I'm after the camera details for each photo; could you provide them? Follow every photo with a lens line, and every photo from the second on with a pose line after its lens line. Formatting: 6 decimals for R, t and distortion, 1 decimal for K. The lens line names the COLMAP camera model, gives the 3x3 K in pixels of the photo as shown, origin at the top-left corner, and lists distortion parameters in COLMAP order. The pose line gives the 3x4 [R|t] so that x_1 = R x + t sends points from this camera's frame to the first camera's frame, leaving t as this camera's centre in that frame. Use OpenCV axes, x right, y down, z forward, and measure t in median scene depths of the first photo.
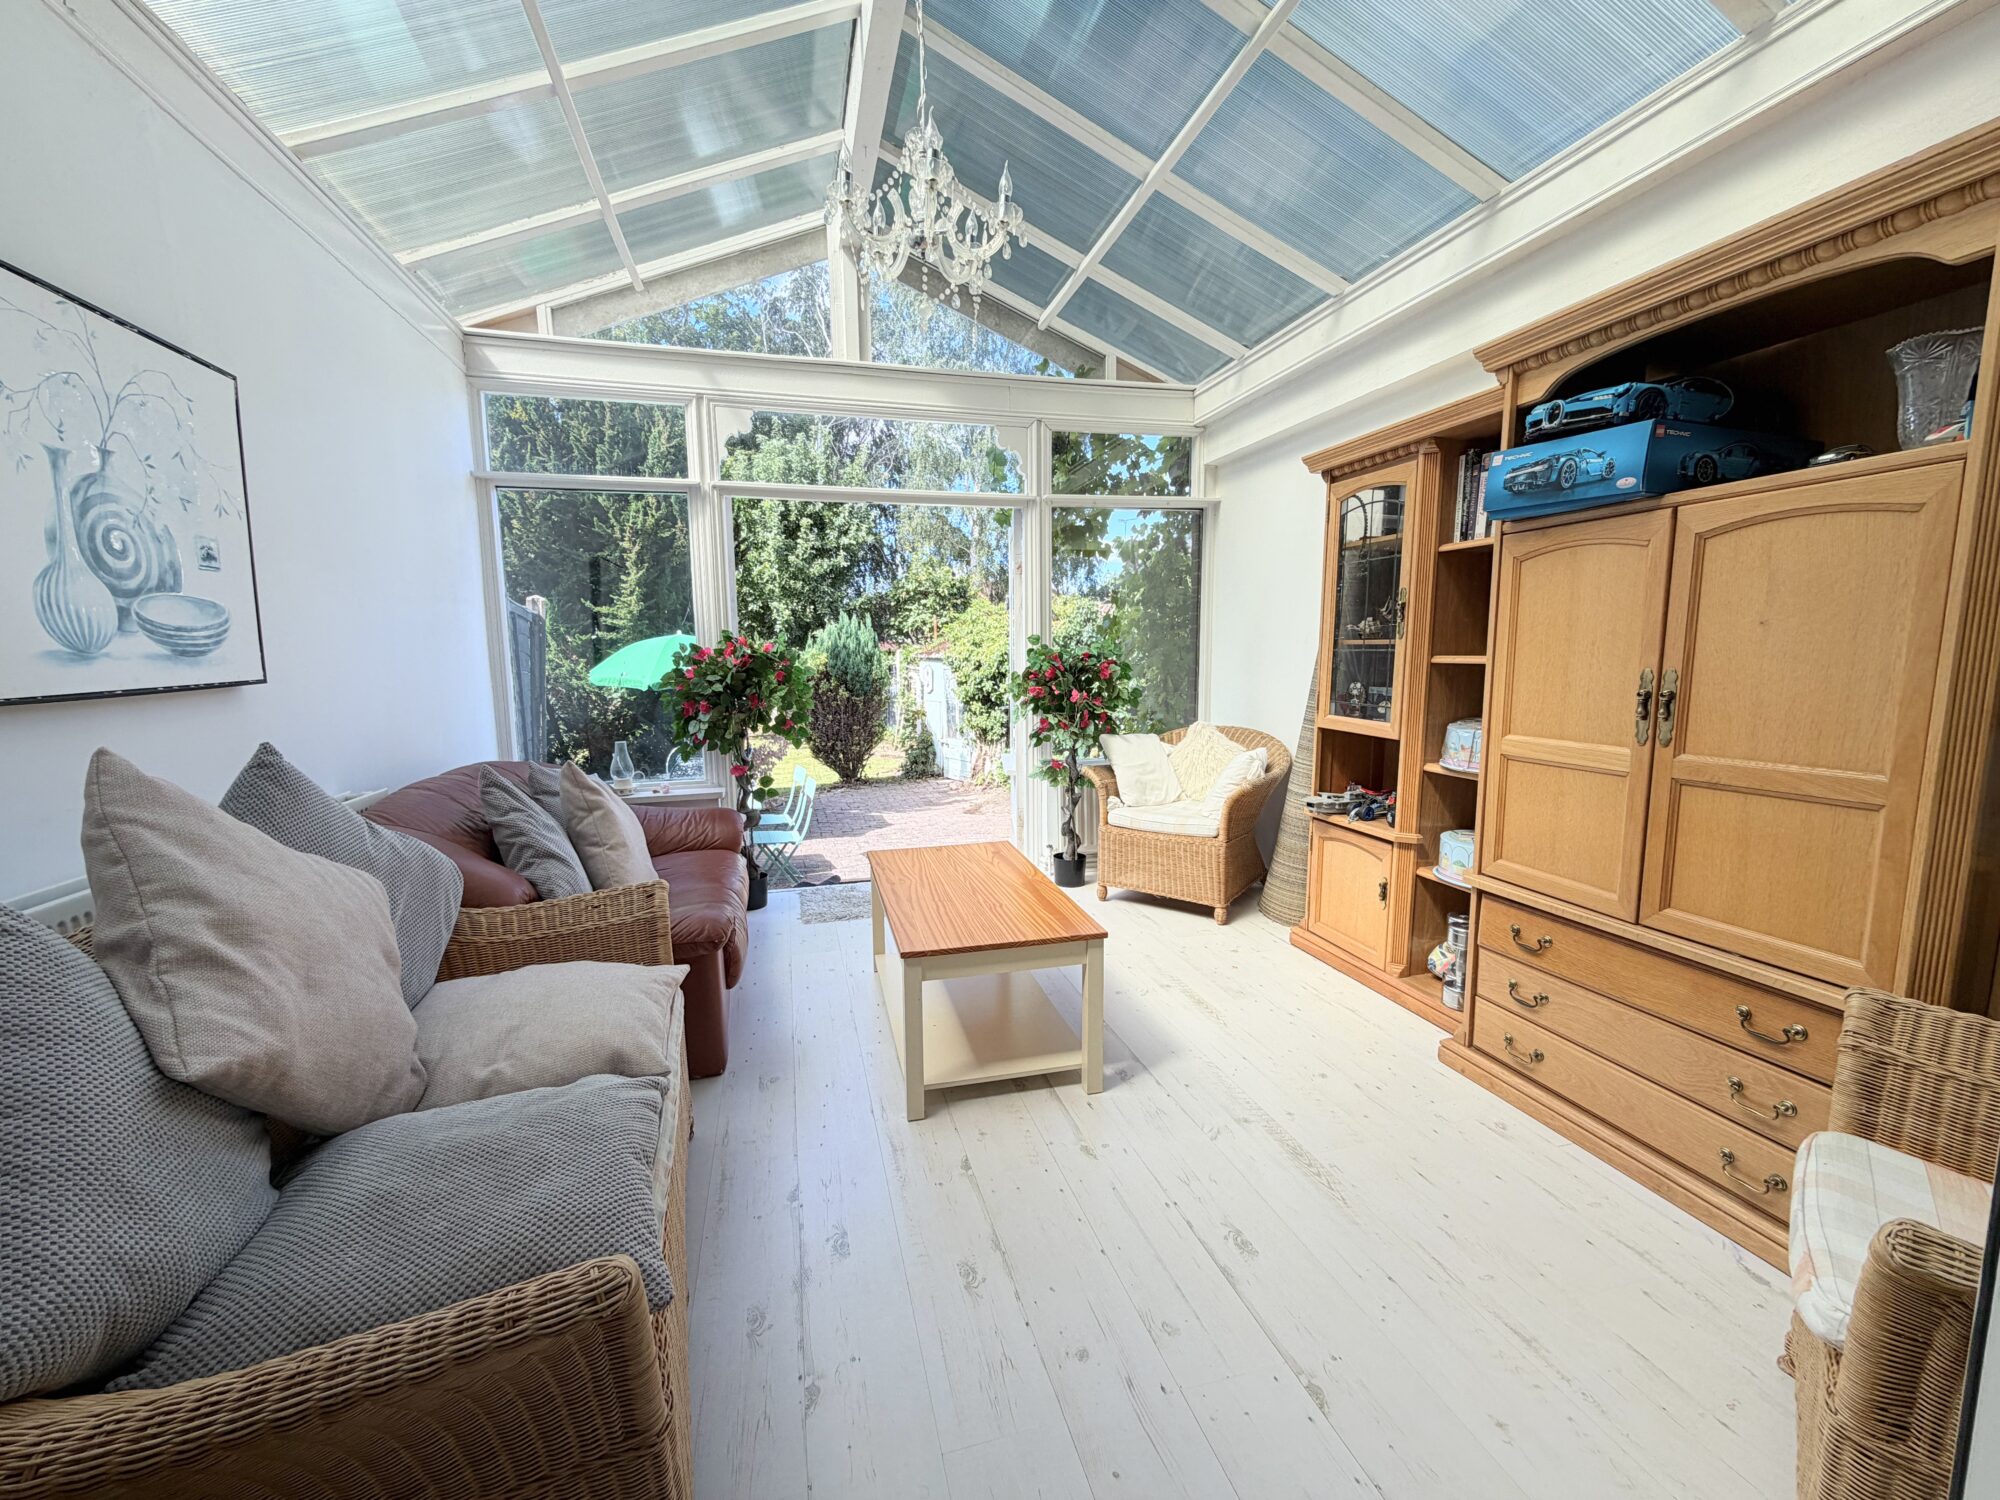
lens RADIAL K [[798.4, 0, 989.7], [0, 798.4, 747.3], [0, 0, 1]] dist [-0.000057, 0.000443]
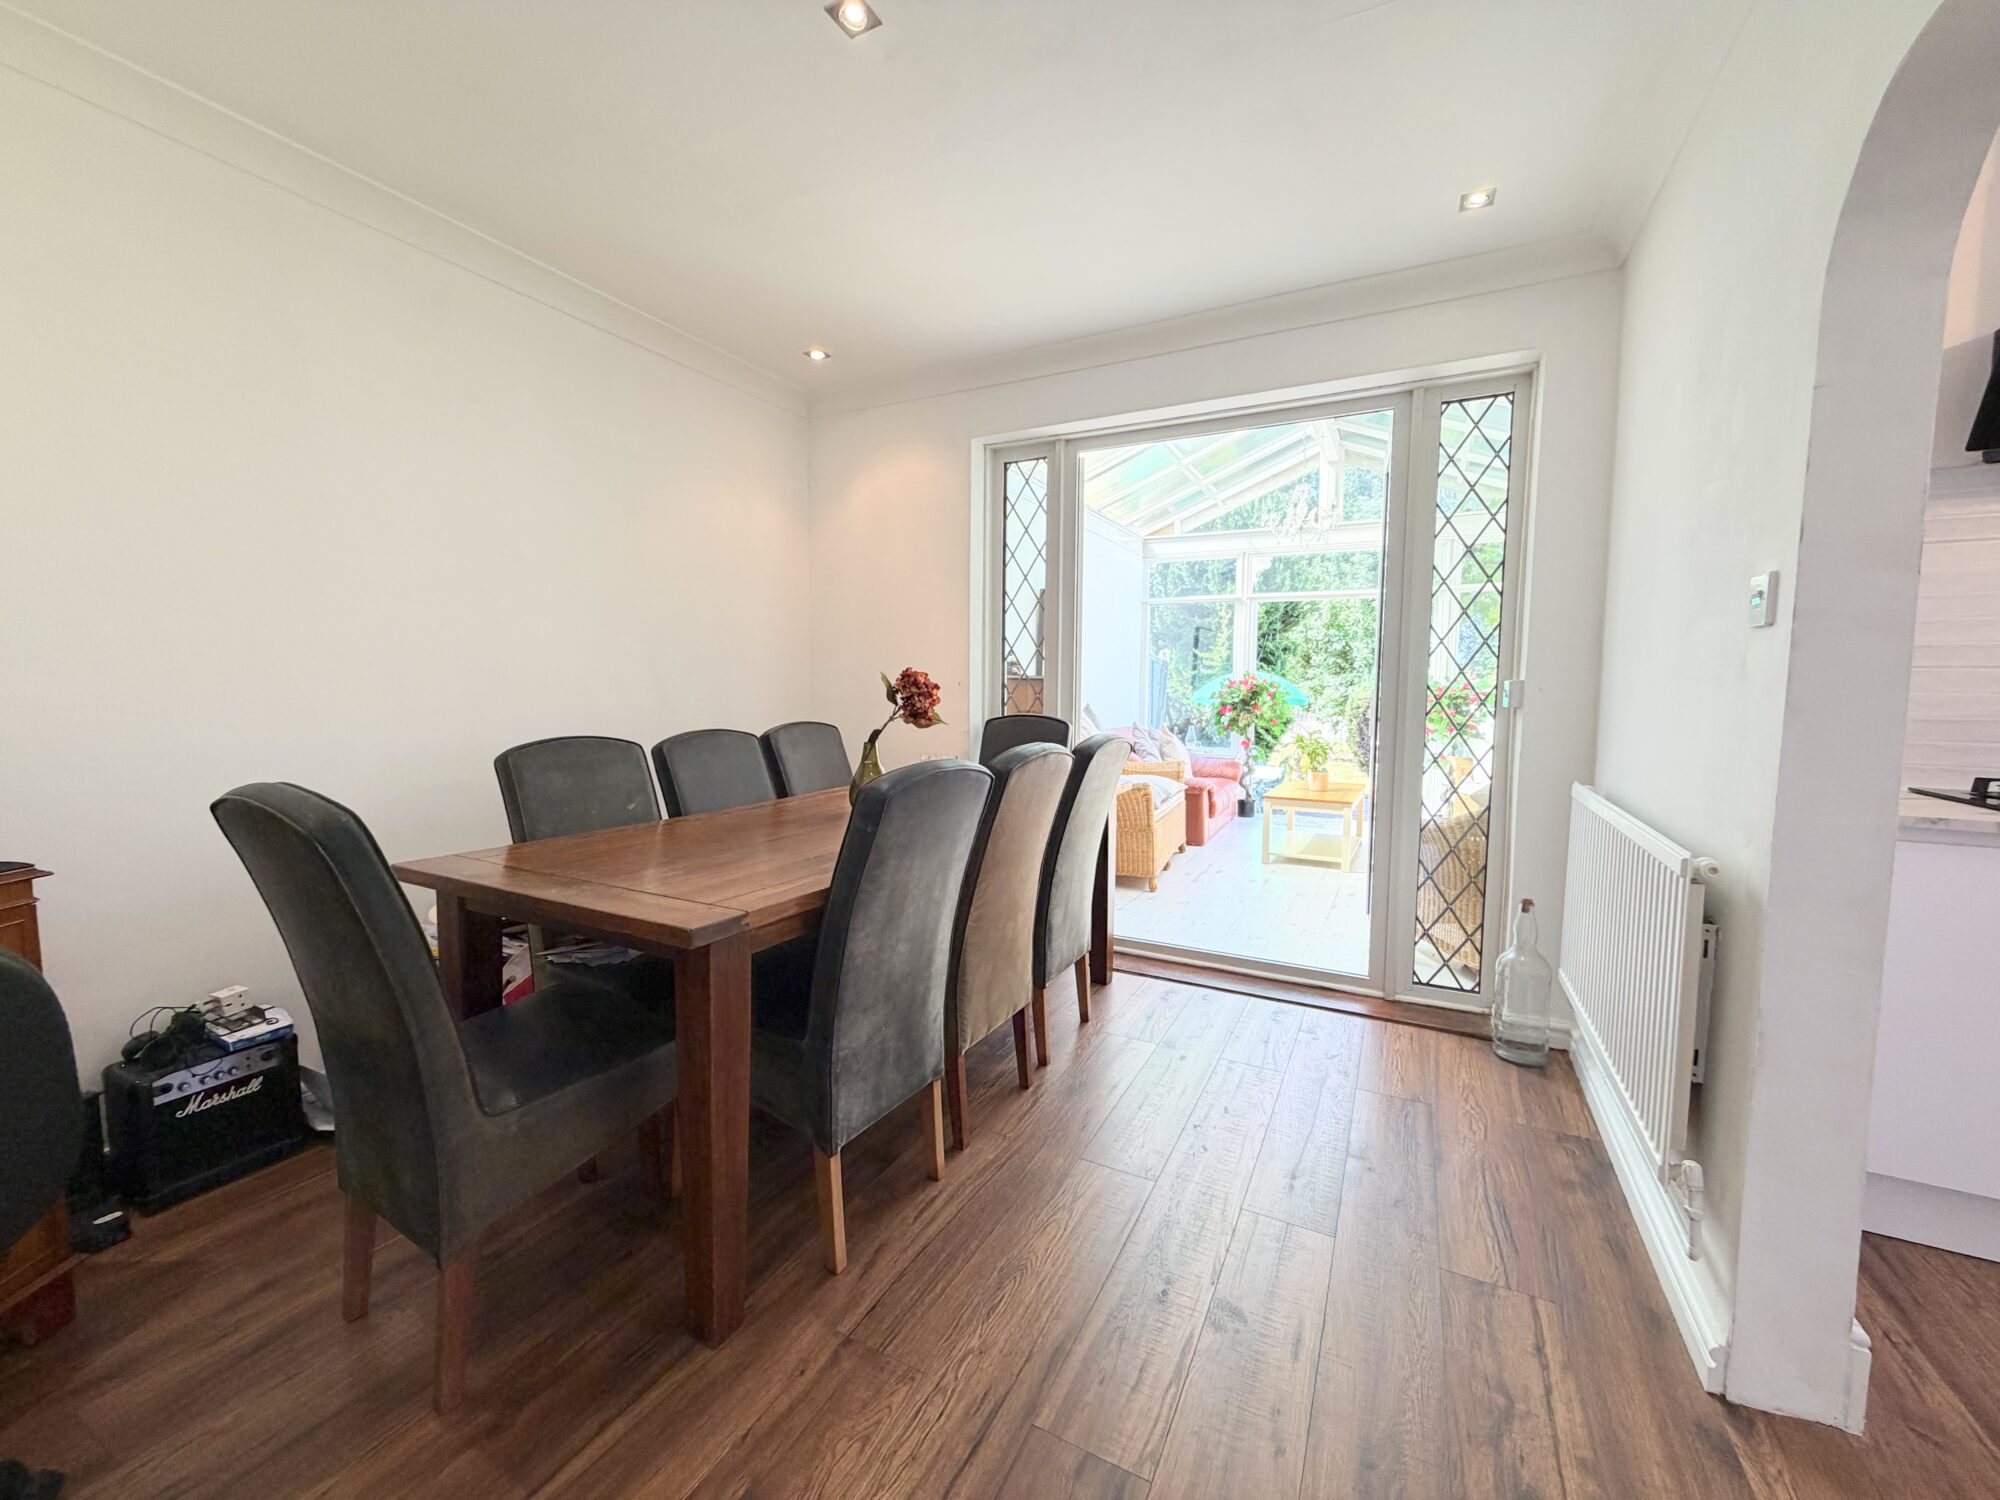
lens RADIAL K [[798.4, 0, 994.5], [0, 798.4, 745.5], [0, 0, 1]] dist [-0.000057, 0.000443]
pose [[0.740383, 0.068503, -0.668685, 0.364623], [-0.096272, 0.995344, -0.004627, 0.069002], [0.665255, 0.067802, 0.743531, -0.578710]]
